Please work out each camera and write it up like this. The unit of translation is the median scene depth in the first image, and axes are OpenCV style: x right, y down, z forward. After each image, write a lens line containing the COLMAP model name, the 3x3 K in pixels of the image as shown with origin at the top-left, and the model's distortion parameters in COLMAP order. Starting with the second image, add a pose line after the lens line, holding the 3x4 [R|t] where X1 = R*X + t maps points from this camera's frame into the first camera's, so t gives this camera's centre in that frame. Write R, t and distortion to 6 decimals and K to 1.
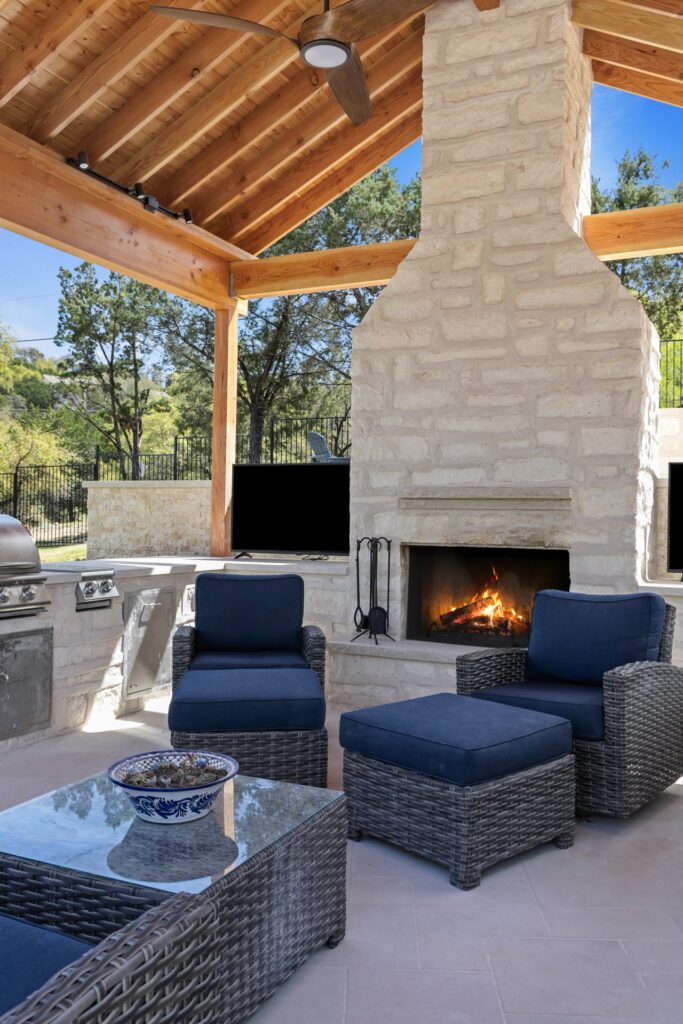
lens RADIAL K [[829.4, 0, 326.4], [0, 829.4, 510.4], [0, 0, 1]] dist [-0.005345, 0.003679]
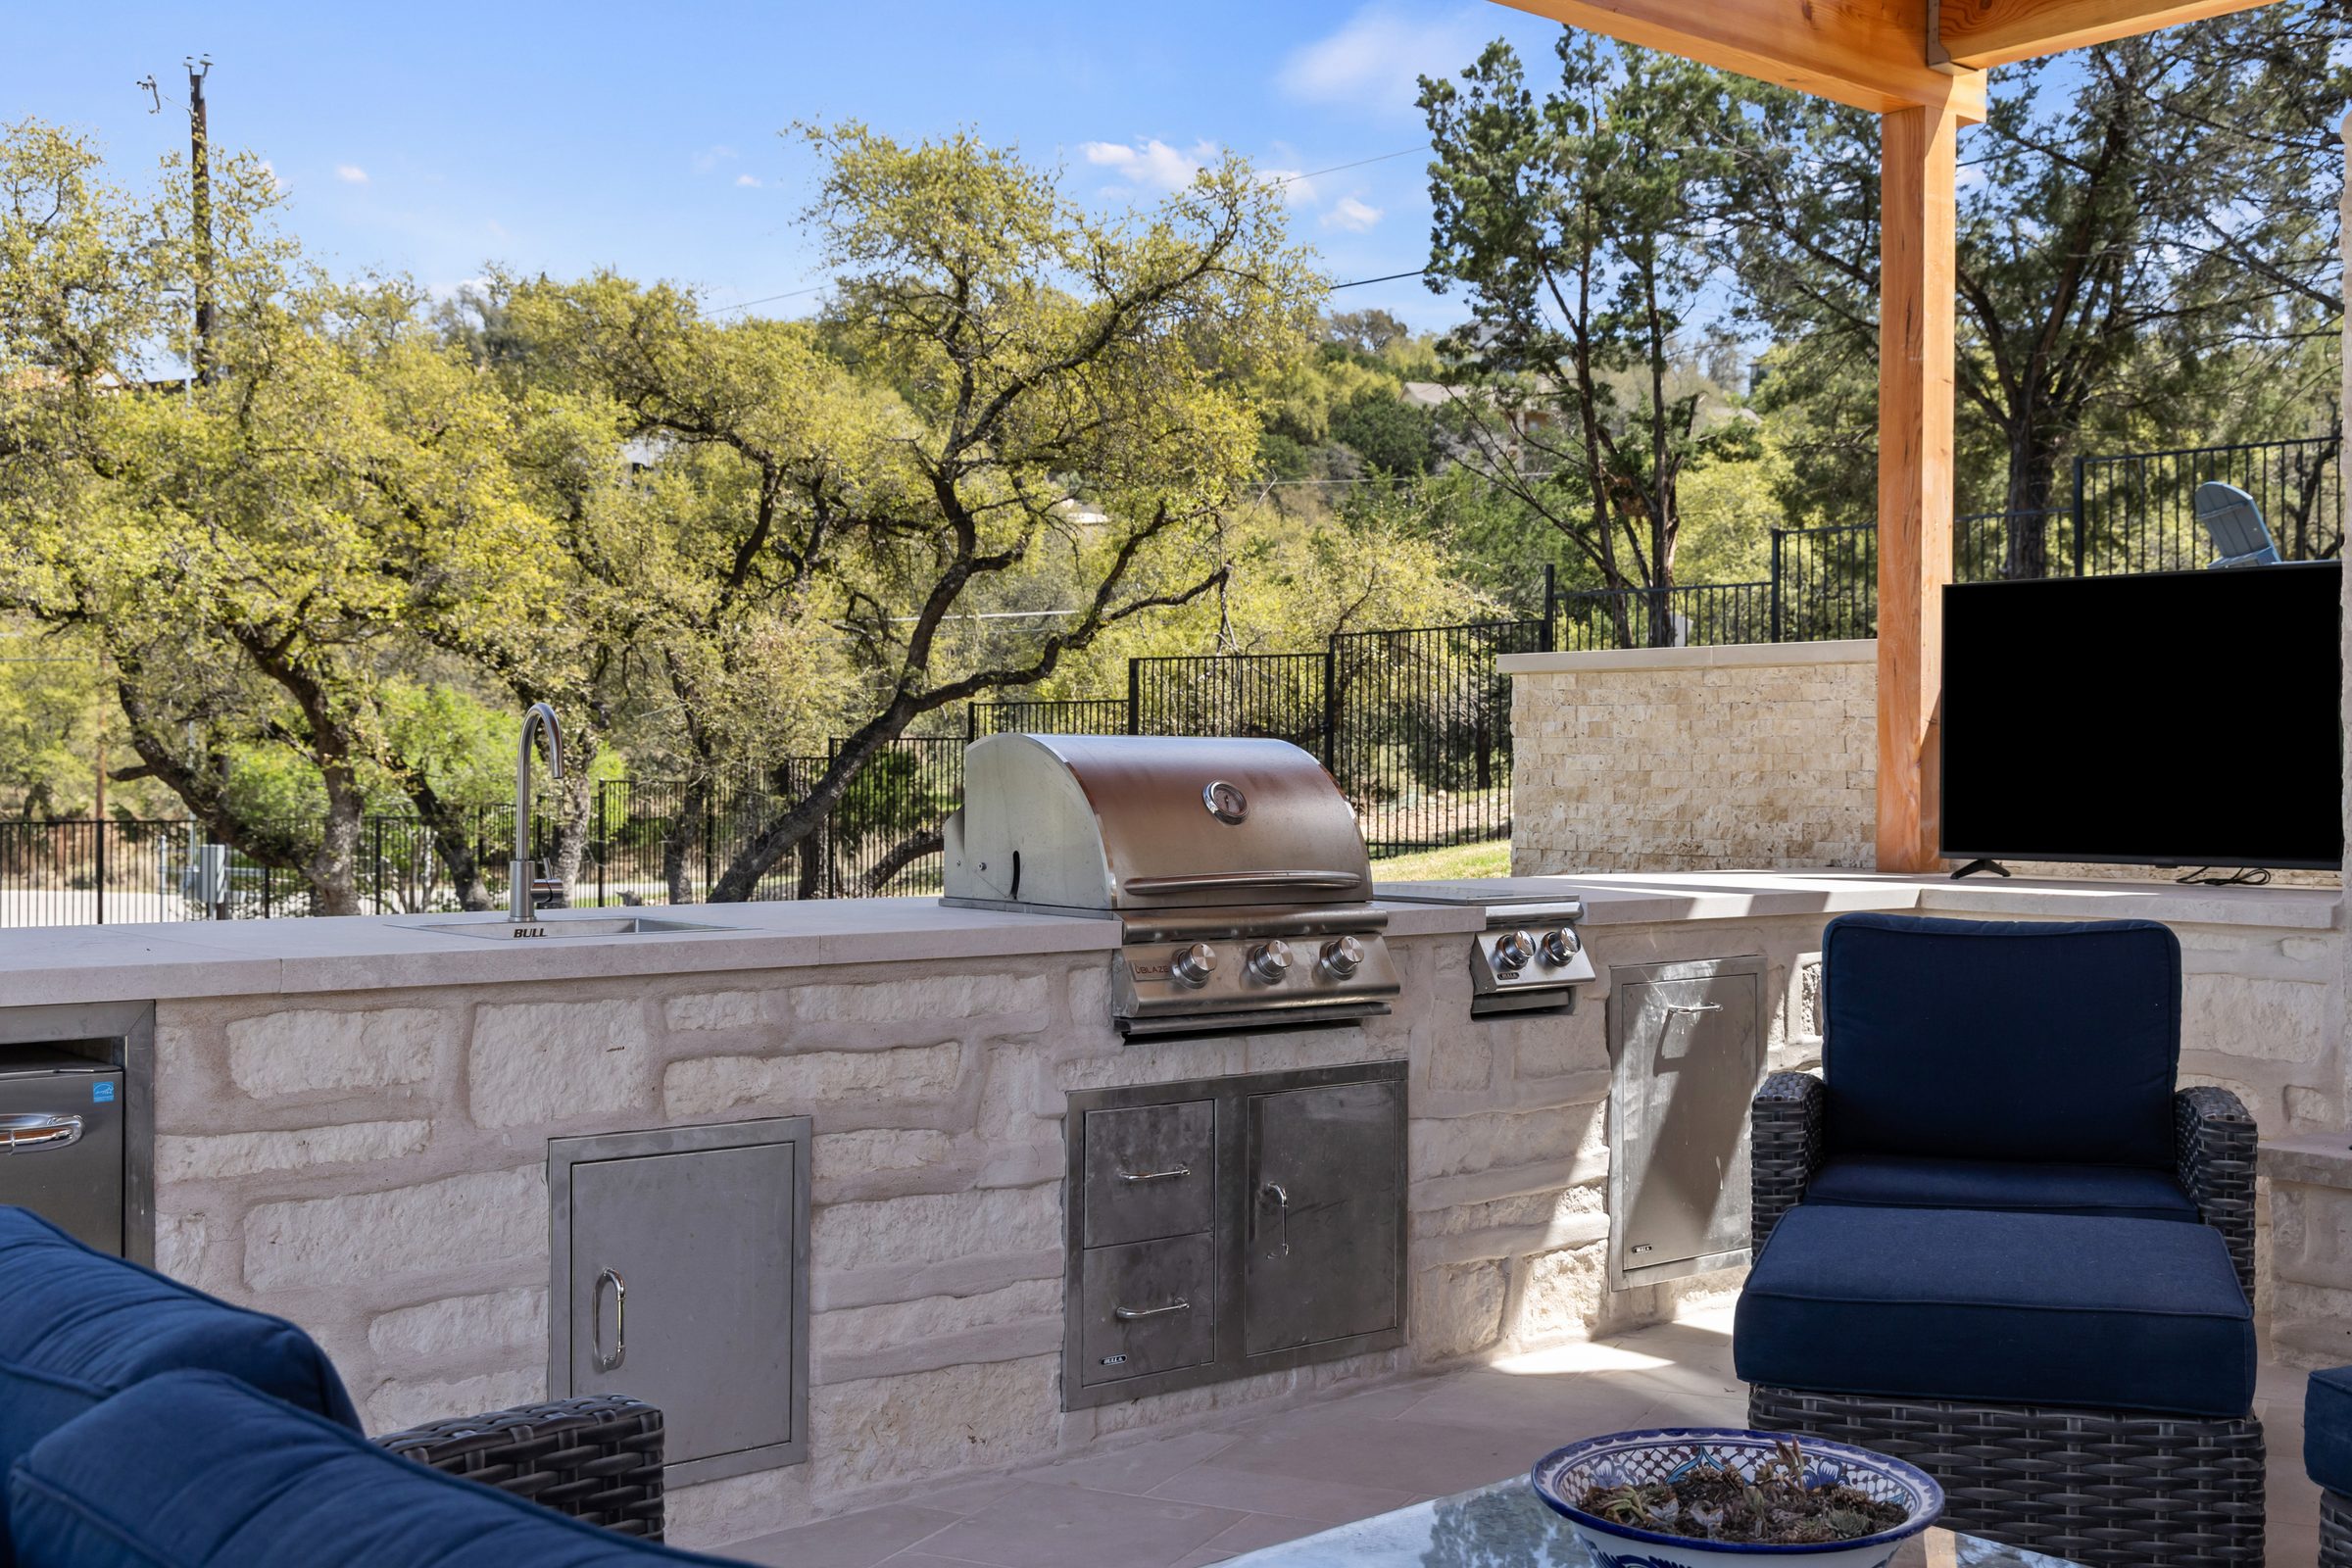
lens RADIAL K [[2440.5, 0, 1237.9], [0, 2440.5, 760.7], [0, 0, 1]] dist [0.003402, 0.011447]
pose [[0.921114, -0.011878, -0.389112, 0.004102], [0.012271, 0.999924, -0.001475, 0.012903], [0.389100, -0.003416, 0.921189, 0.023719]]
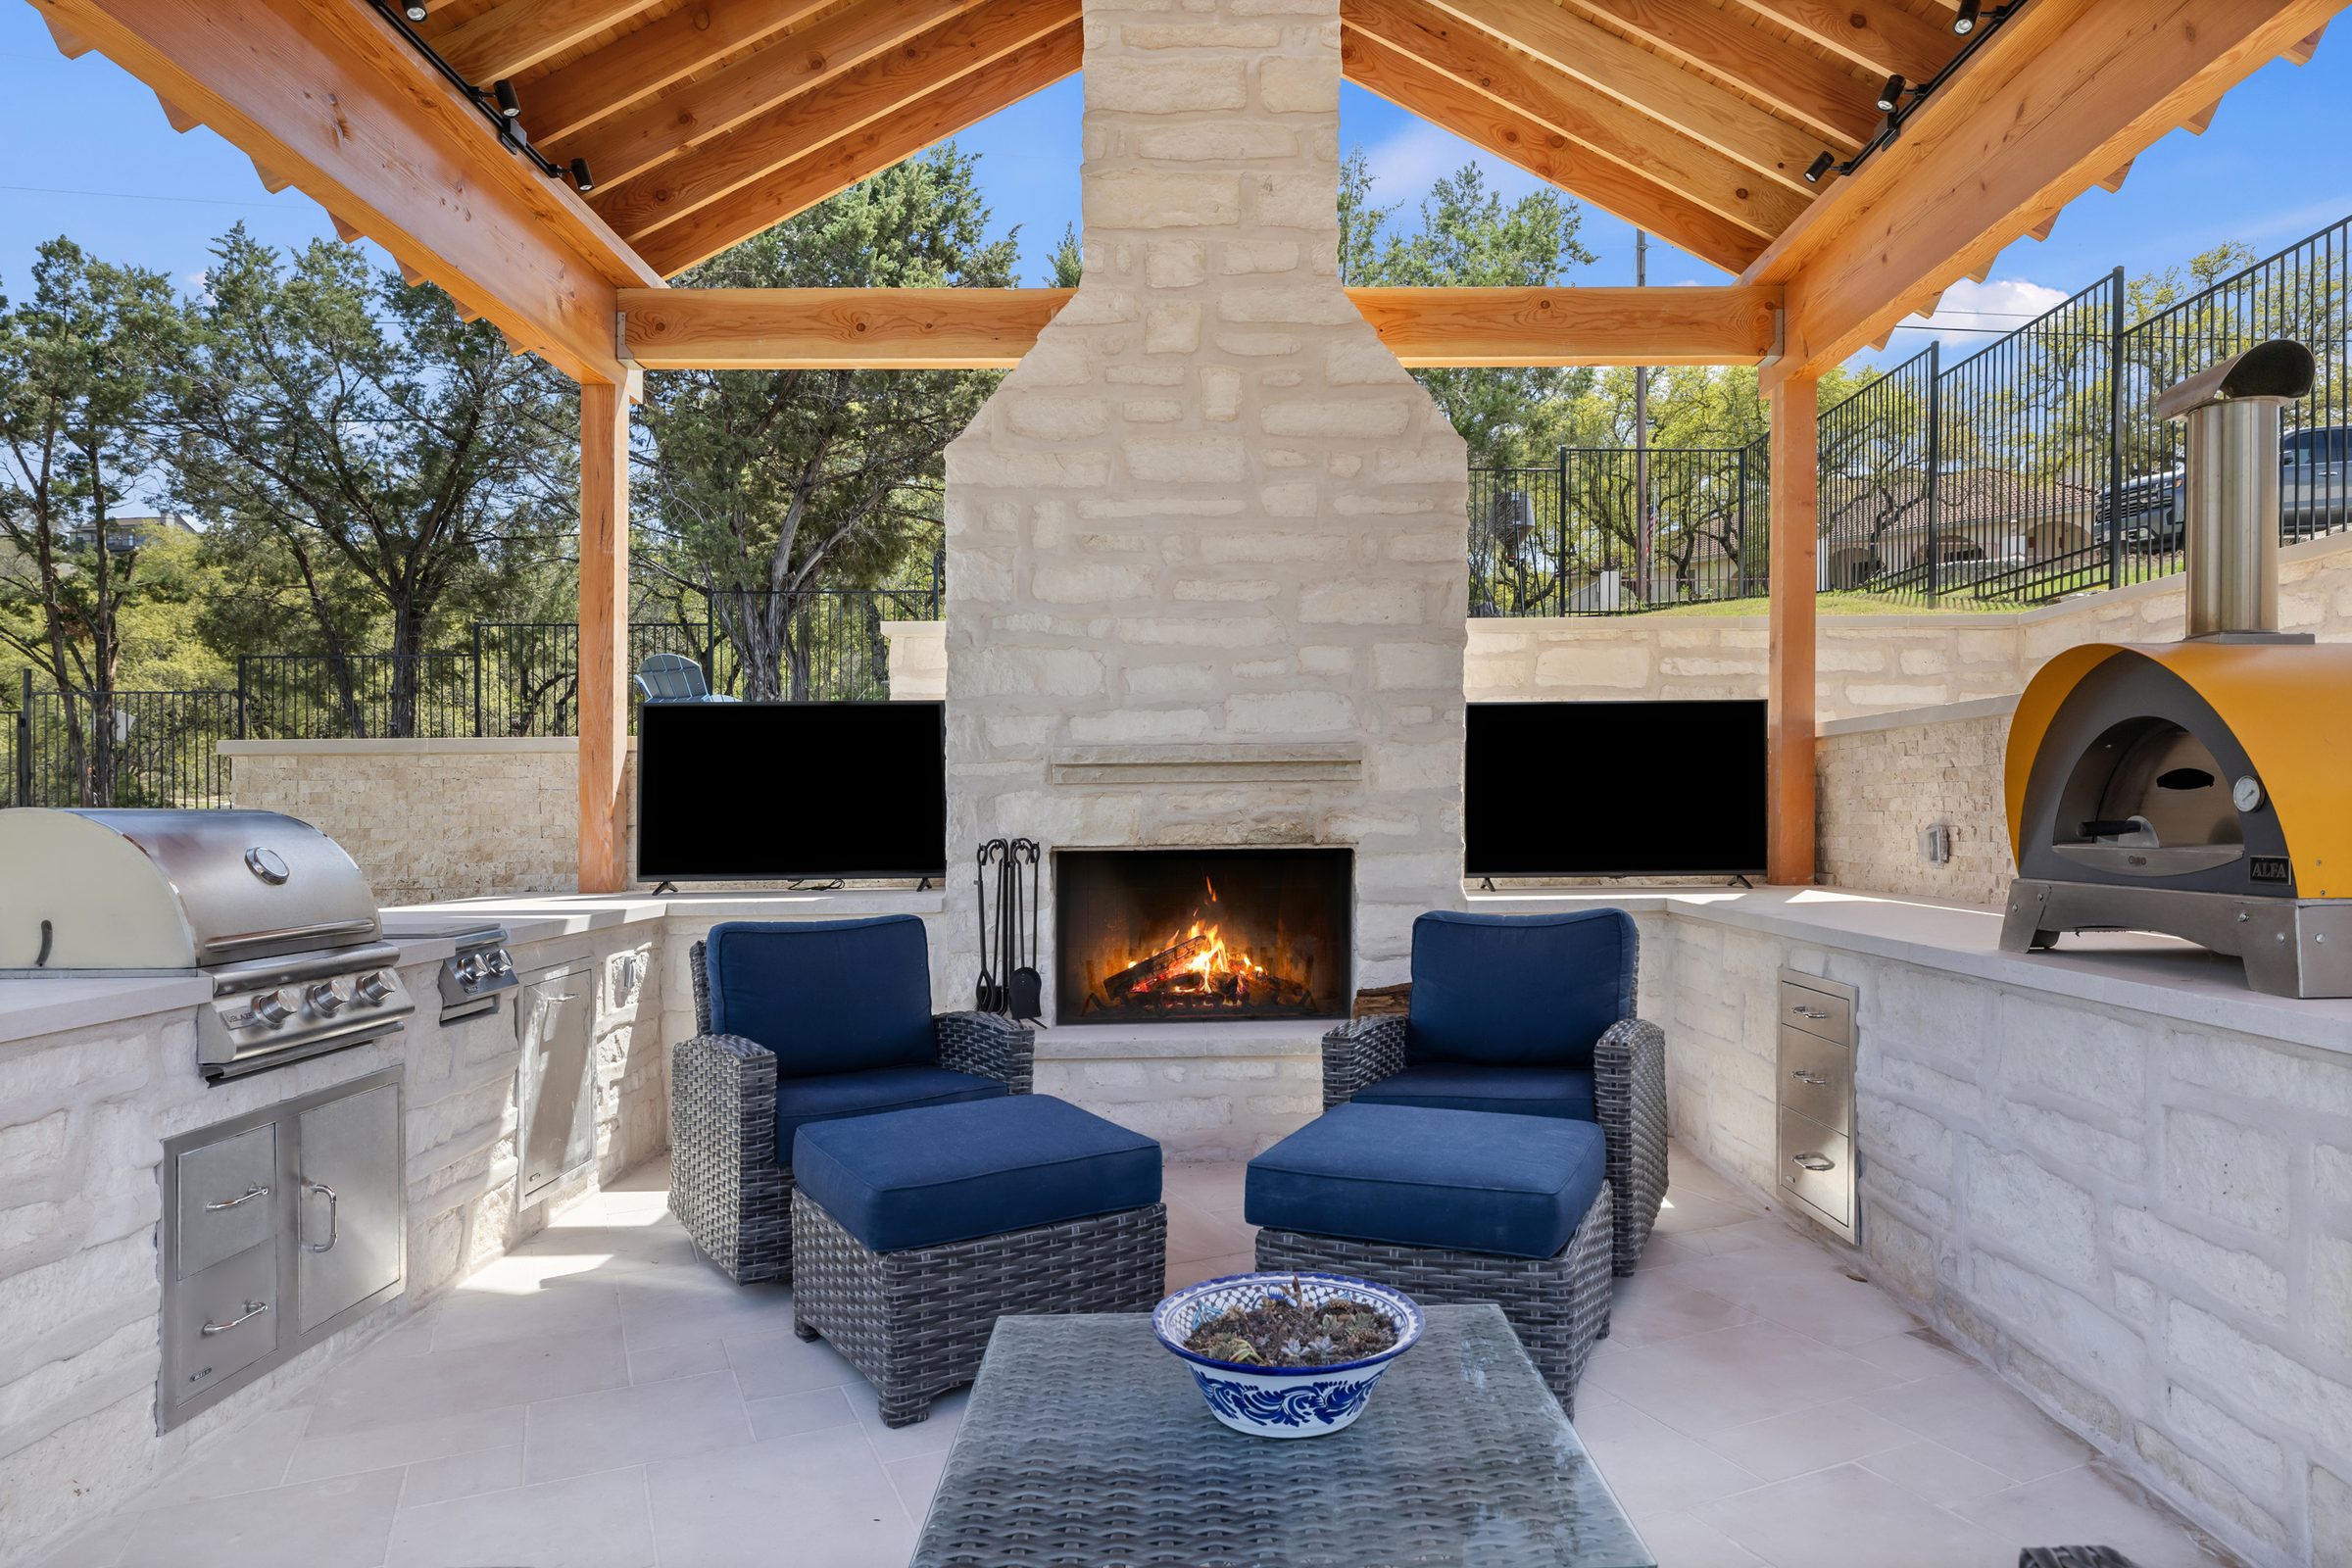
lens RADIAL K [[1424.6, 0, 1175.7], [0, 1424.6, 820.5], [0, 0, 1]] dist [-0.003103, -0.001591]
pose [[0.895954, -0.027653, 0.443286, -0.248430], [0.021033, 0.999582, 0.019845, 0.004686], [-0.443649, -0.008457, 0.896161, 0.126737]]
